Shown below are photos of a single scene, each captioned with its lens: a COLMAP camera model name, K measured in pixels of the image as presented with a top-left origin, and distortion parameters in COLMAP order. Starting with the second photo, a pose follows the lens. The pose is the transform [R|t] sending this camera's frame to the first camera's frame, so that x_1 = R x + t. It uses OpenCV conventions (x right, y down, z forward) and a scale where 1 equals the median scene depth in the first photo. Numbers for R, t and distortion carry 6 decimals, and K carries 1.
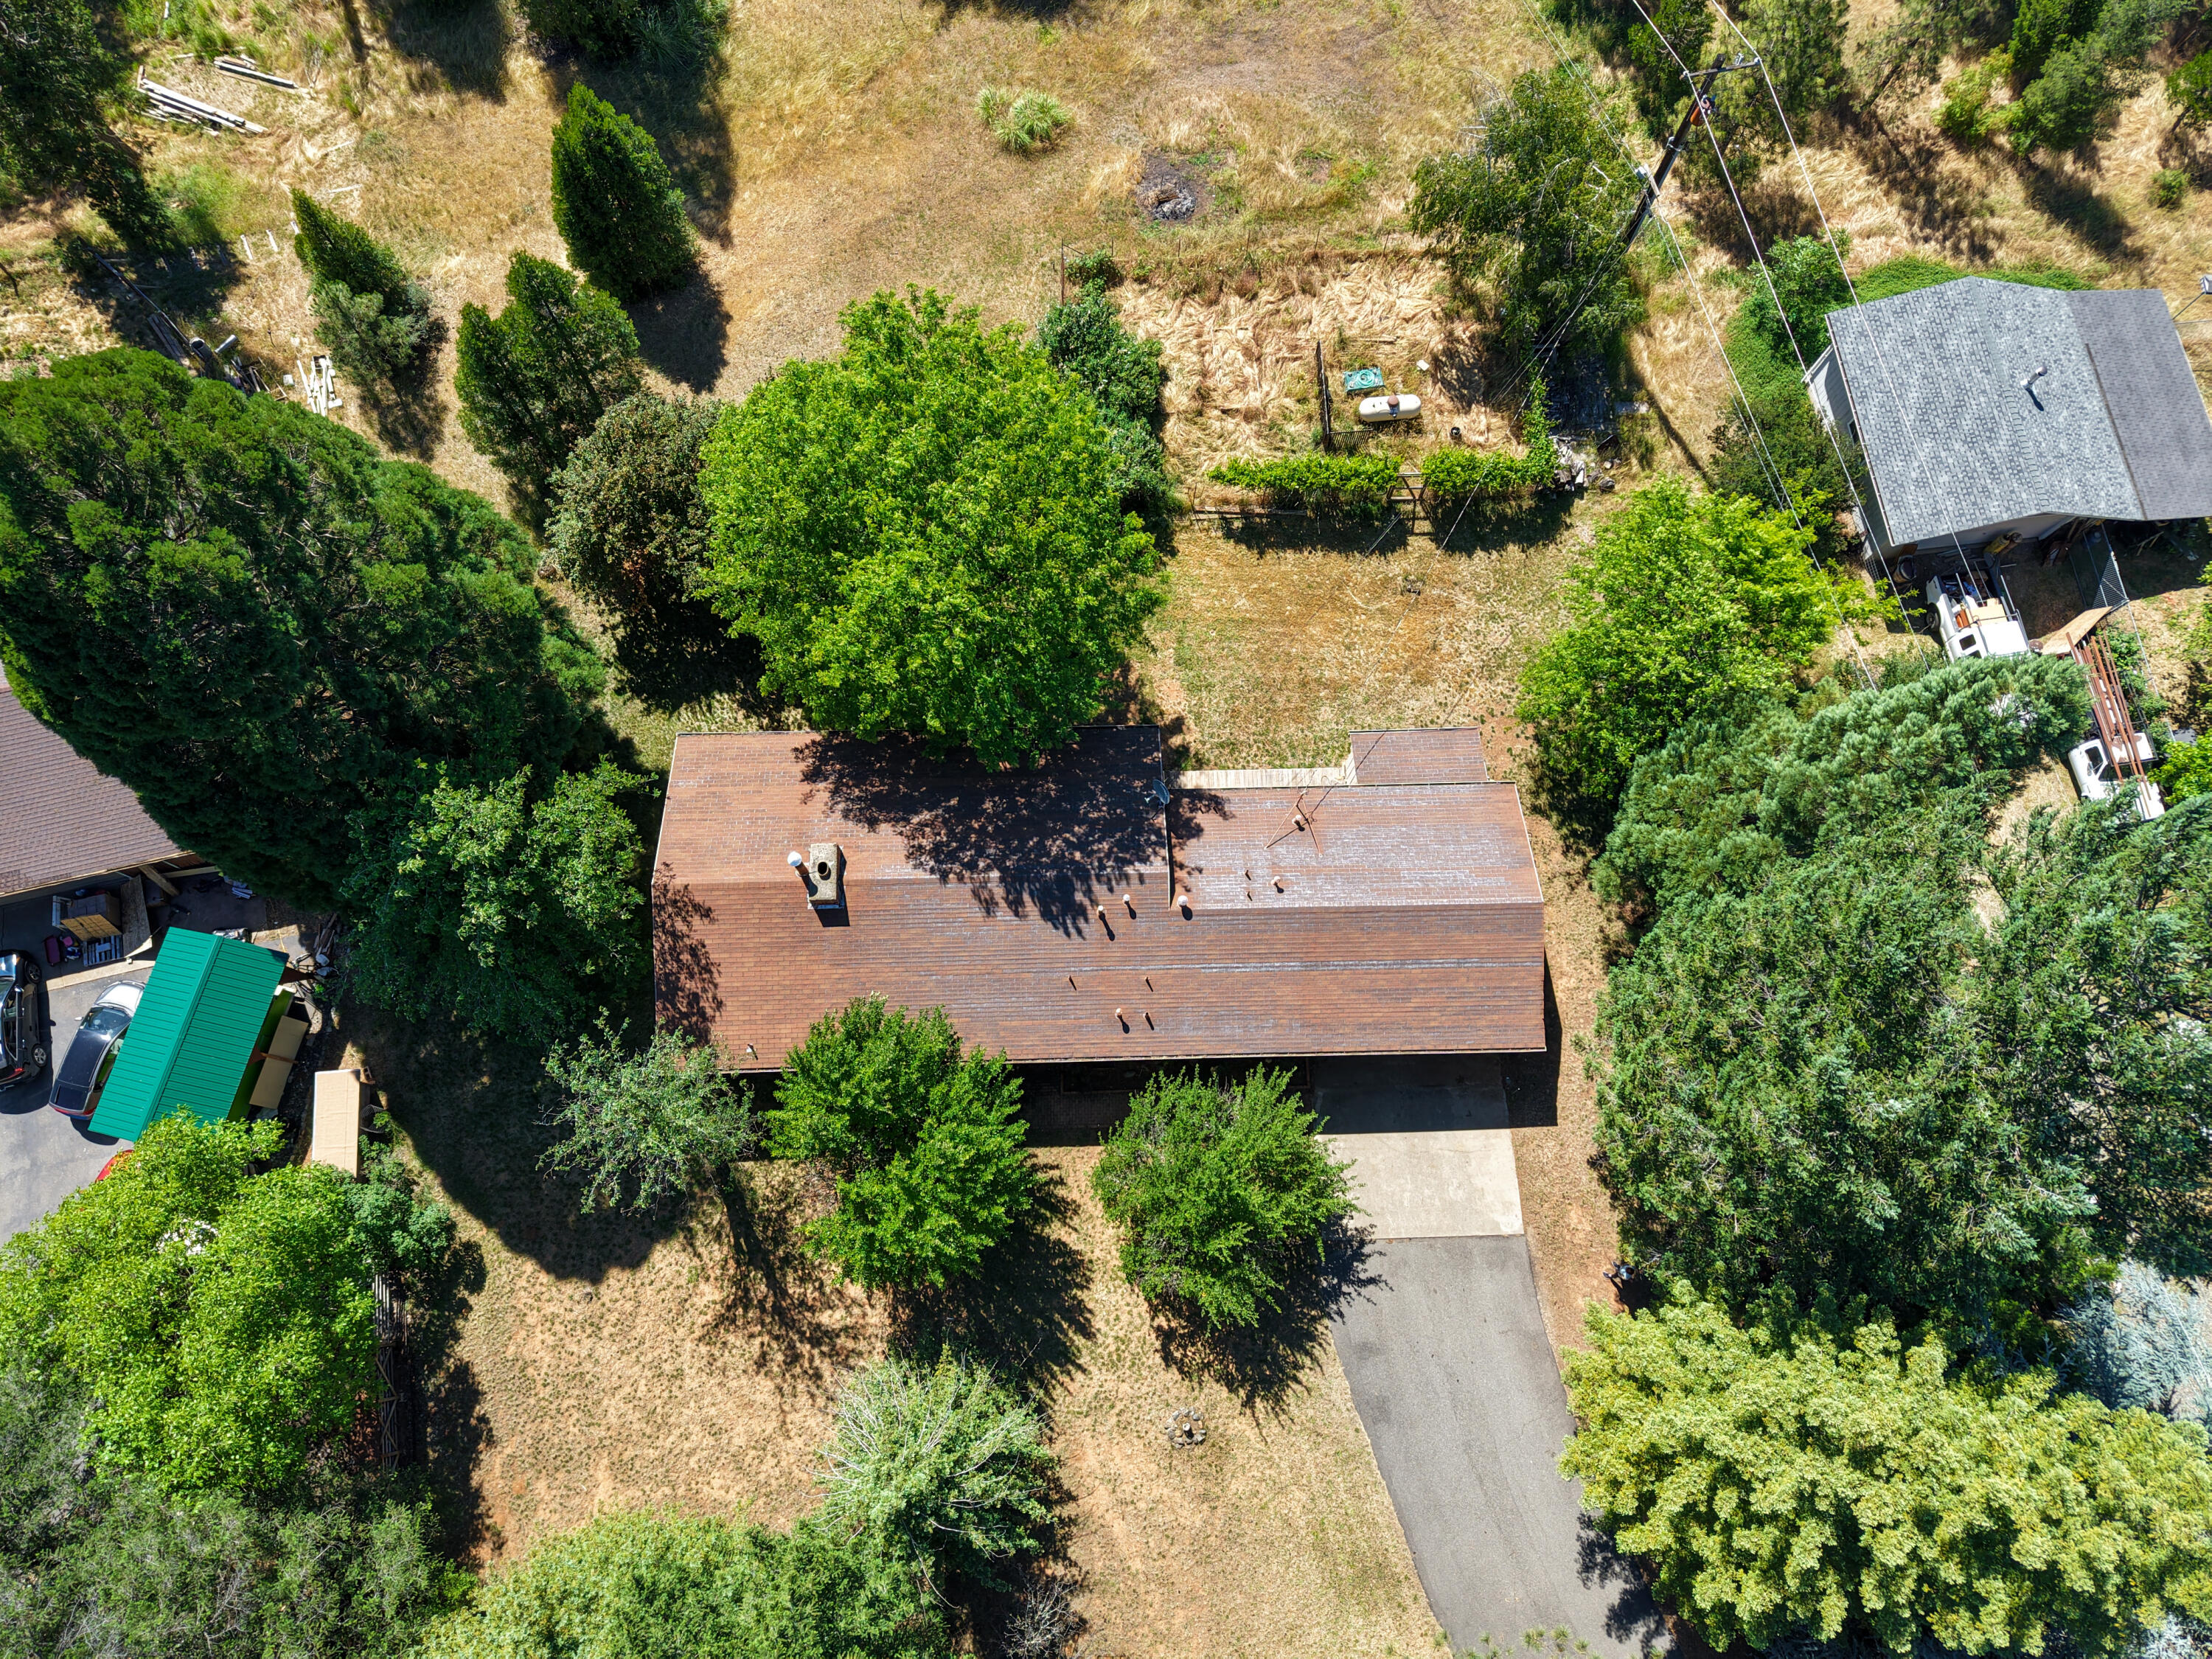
lens RADIAL K [[1528.0, 0, 1108.8], [0, 1528.0, 776.7], [0, 0, 1]] dist [0.033121, -0.036546]
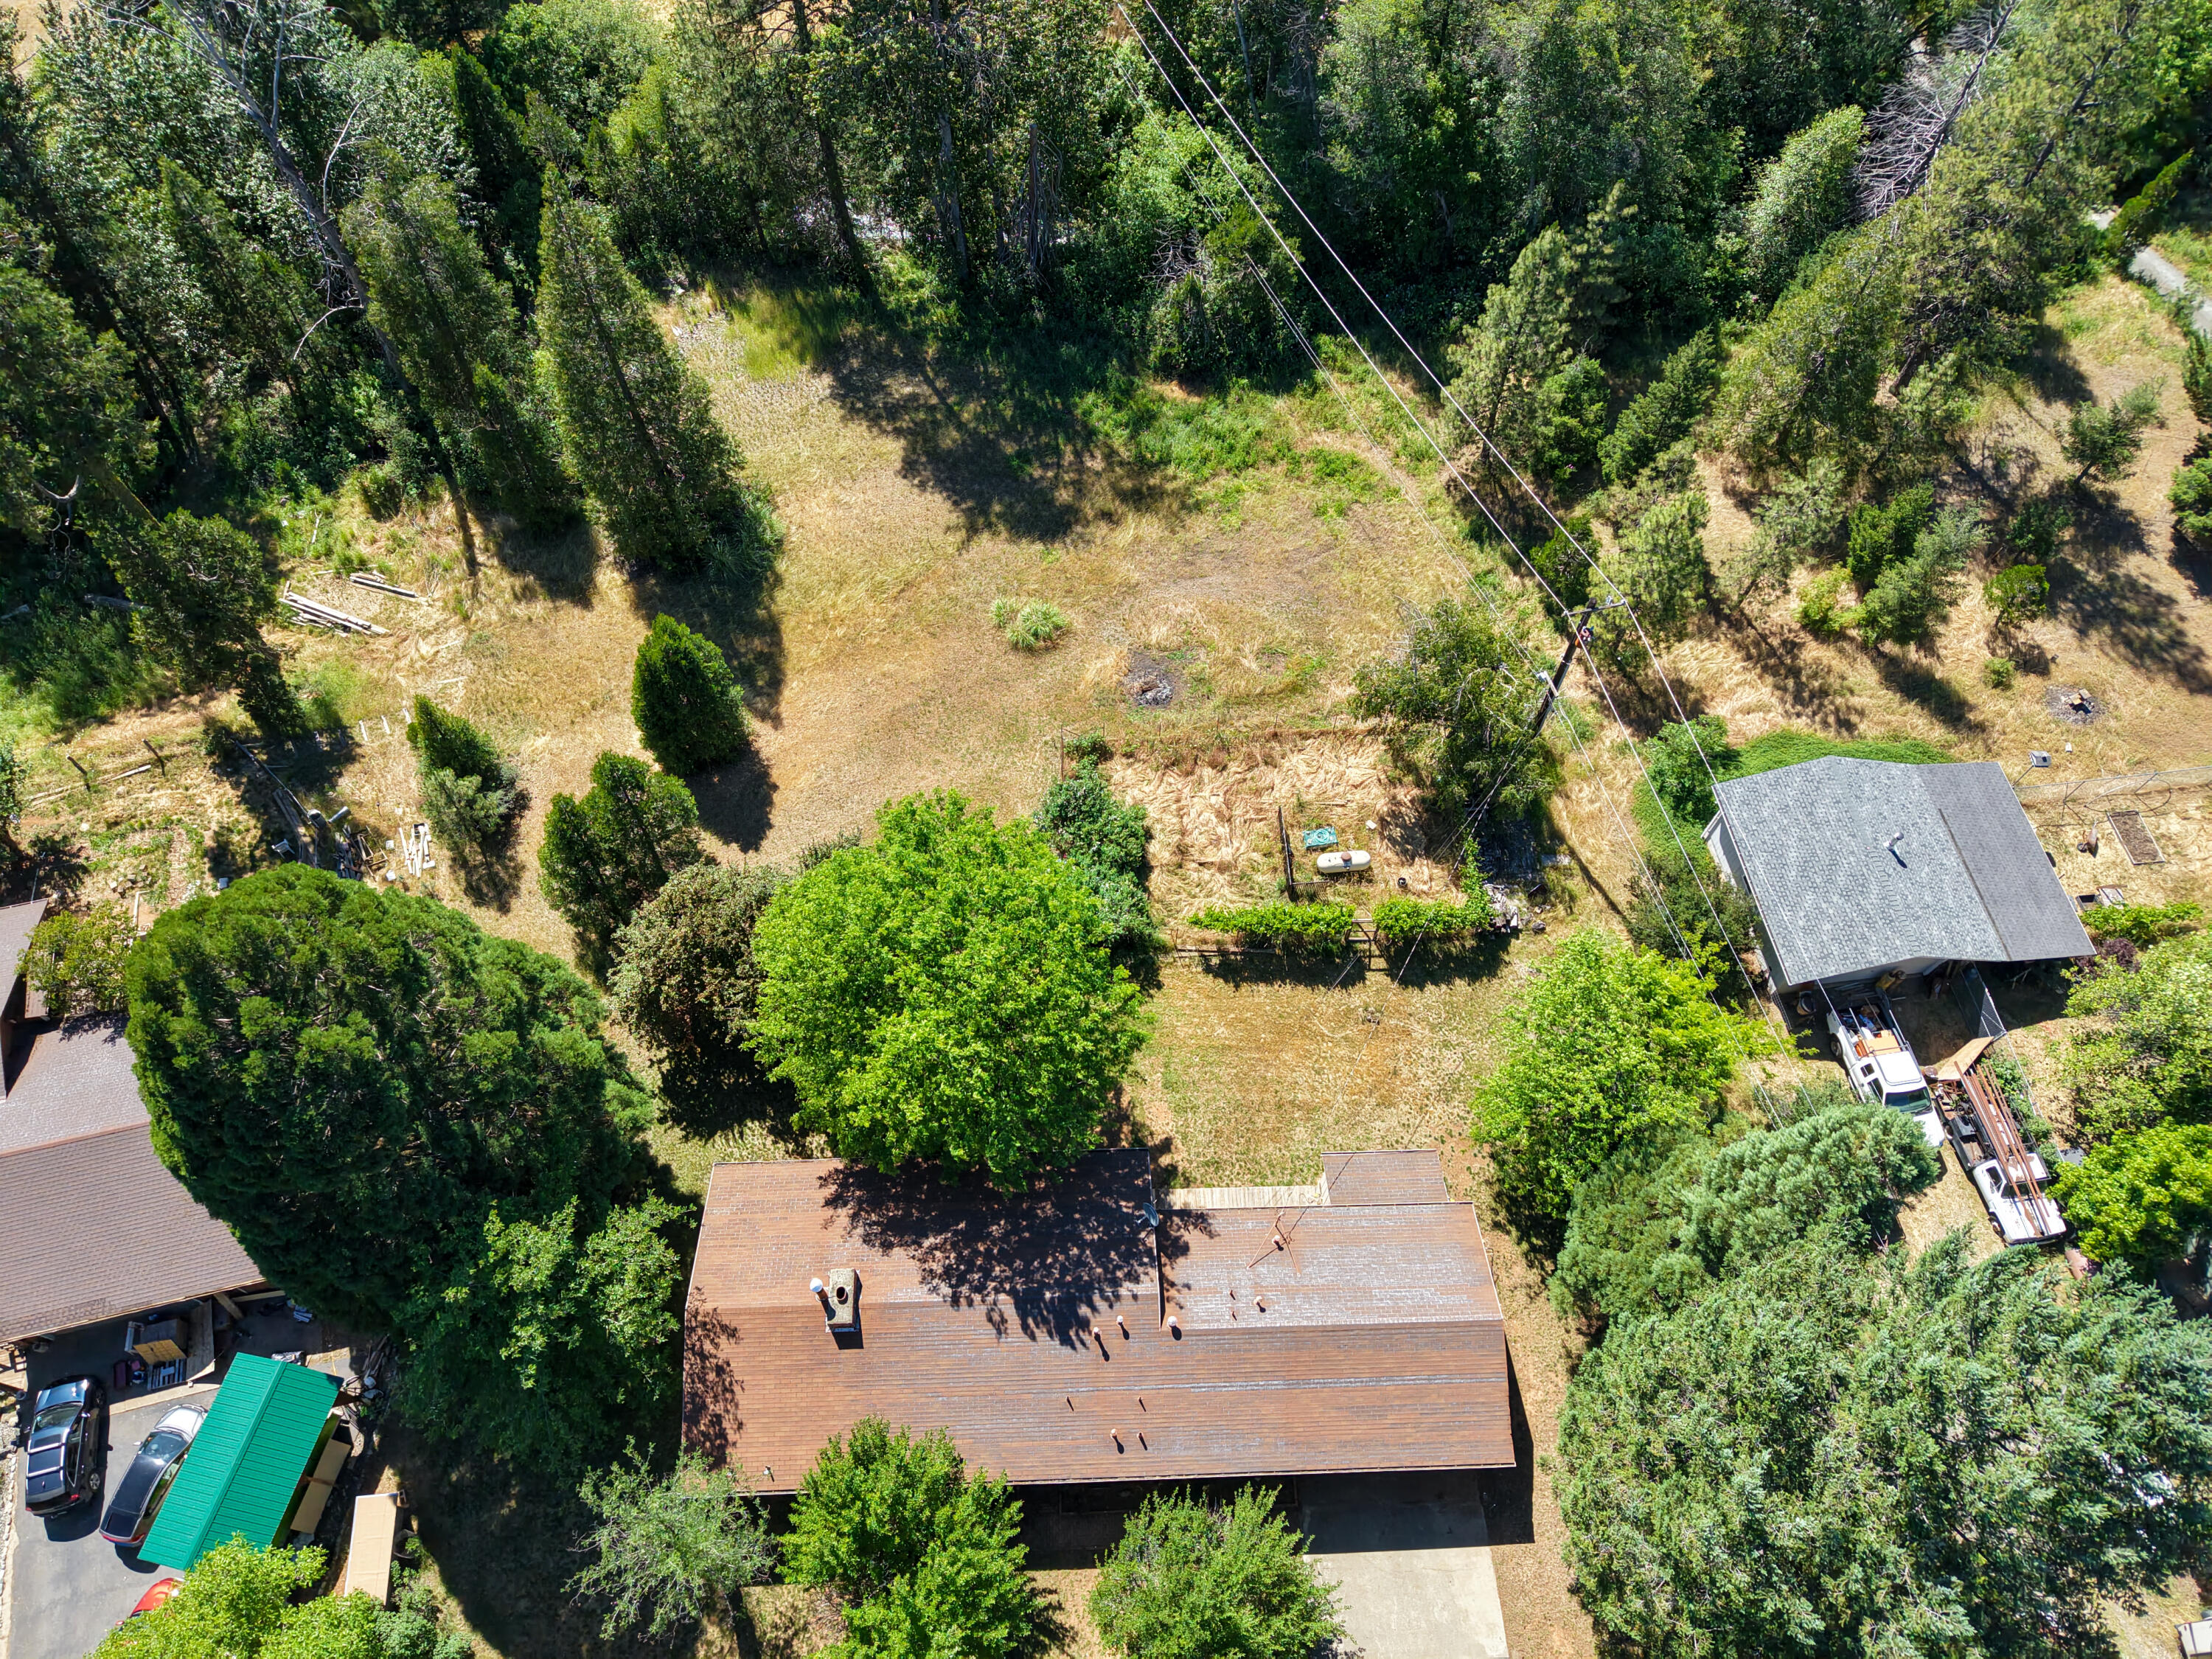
lens RADIAL K [[1528.0, 0, 1108.8], [0, 1528.0, 776.7], [0, 0, 1]] dist [0.033121, -0.036546]
pose [[0.999958, -0.008787, -0.002515, 0.009412], [0.007965, 0.972697, -0.231941, -0.039273], [0.004484, 0.231911, 0.972727, -0.140469]]
